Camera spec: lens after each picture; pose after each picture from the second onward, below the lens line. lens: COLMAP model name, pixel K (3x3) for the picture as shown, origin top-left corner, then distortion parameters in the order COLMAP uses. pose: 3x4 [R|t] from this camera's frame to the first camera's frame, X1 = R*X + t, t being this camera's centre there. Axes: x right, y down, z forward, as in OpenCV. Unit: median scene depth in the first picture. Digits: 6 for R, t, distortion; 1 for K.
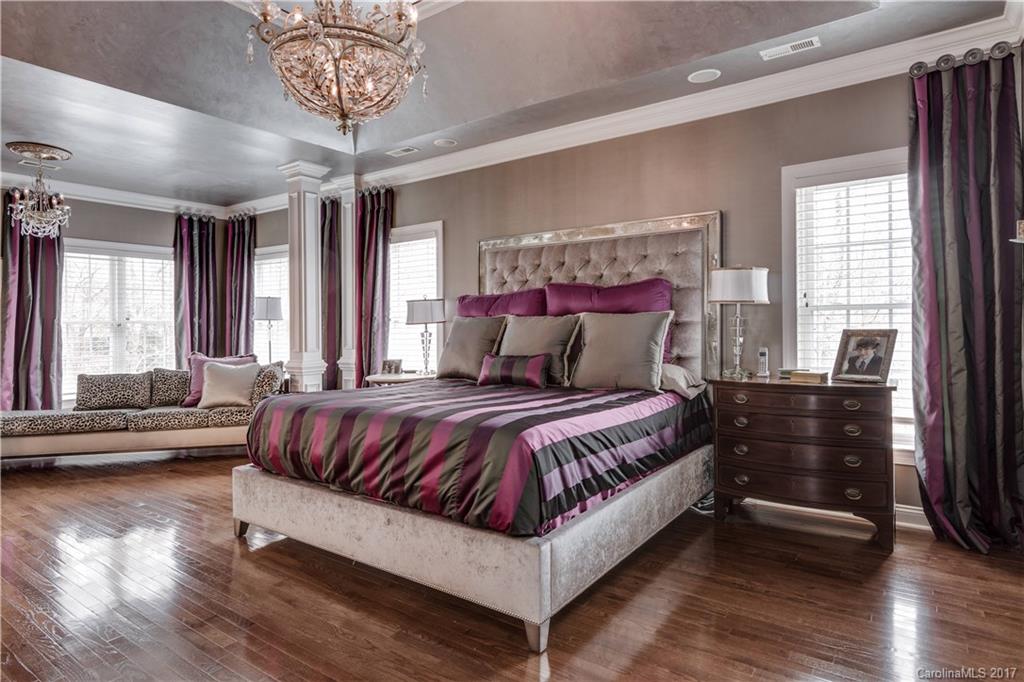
lens RADIAL K [[601.0, 0, 516.4], [0, 601.0, 314.9], [0, 0, 1]] dist [0.003311, 0.002706]
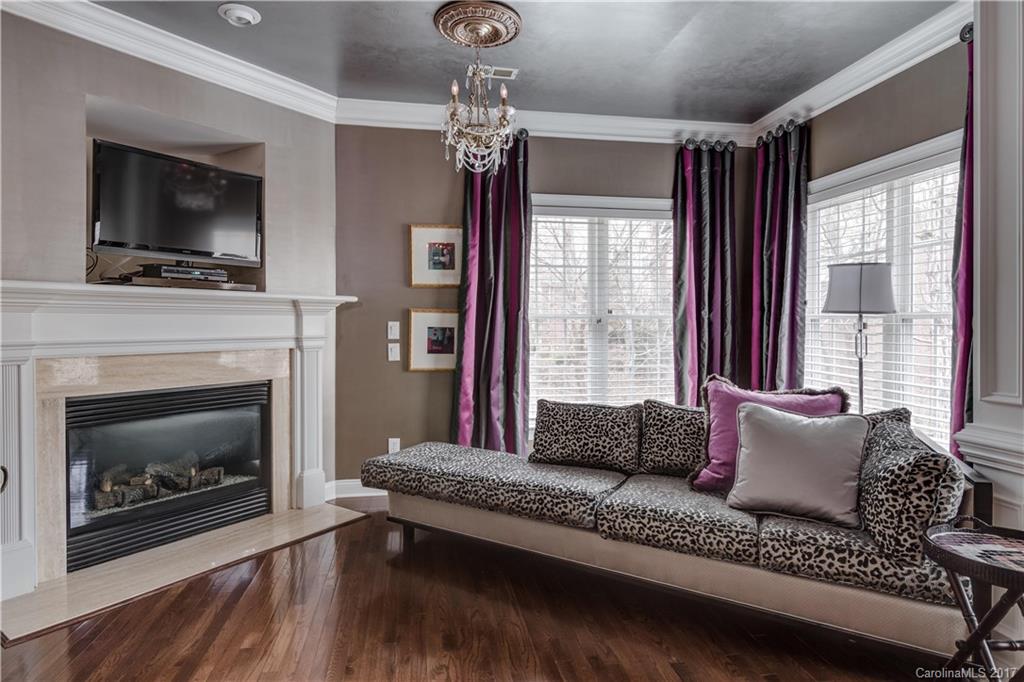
lens RADIAL K [[601.0, 0, 516.4], [0, 601.0, 314.9], [0, 0, 1]] dist [0.003311, 0.002706]
pose [[0.728483, 0.004156, -0.685052, -0.273864], [-0.002367, 0.999991, 0.003549, 0.008436], [0.685060, -0.000964, 0.728486, 0.457344]]
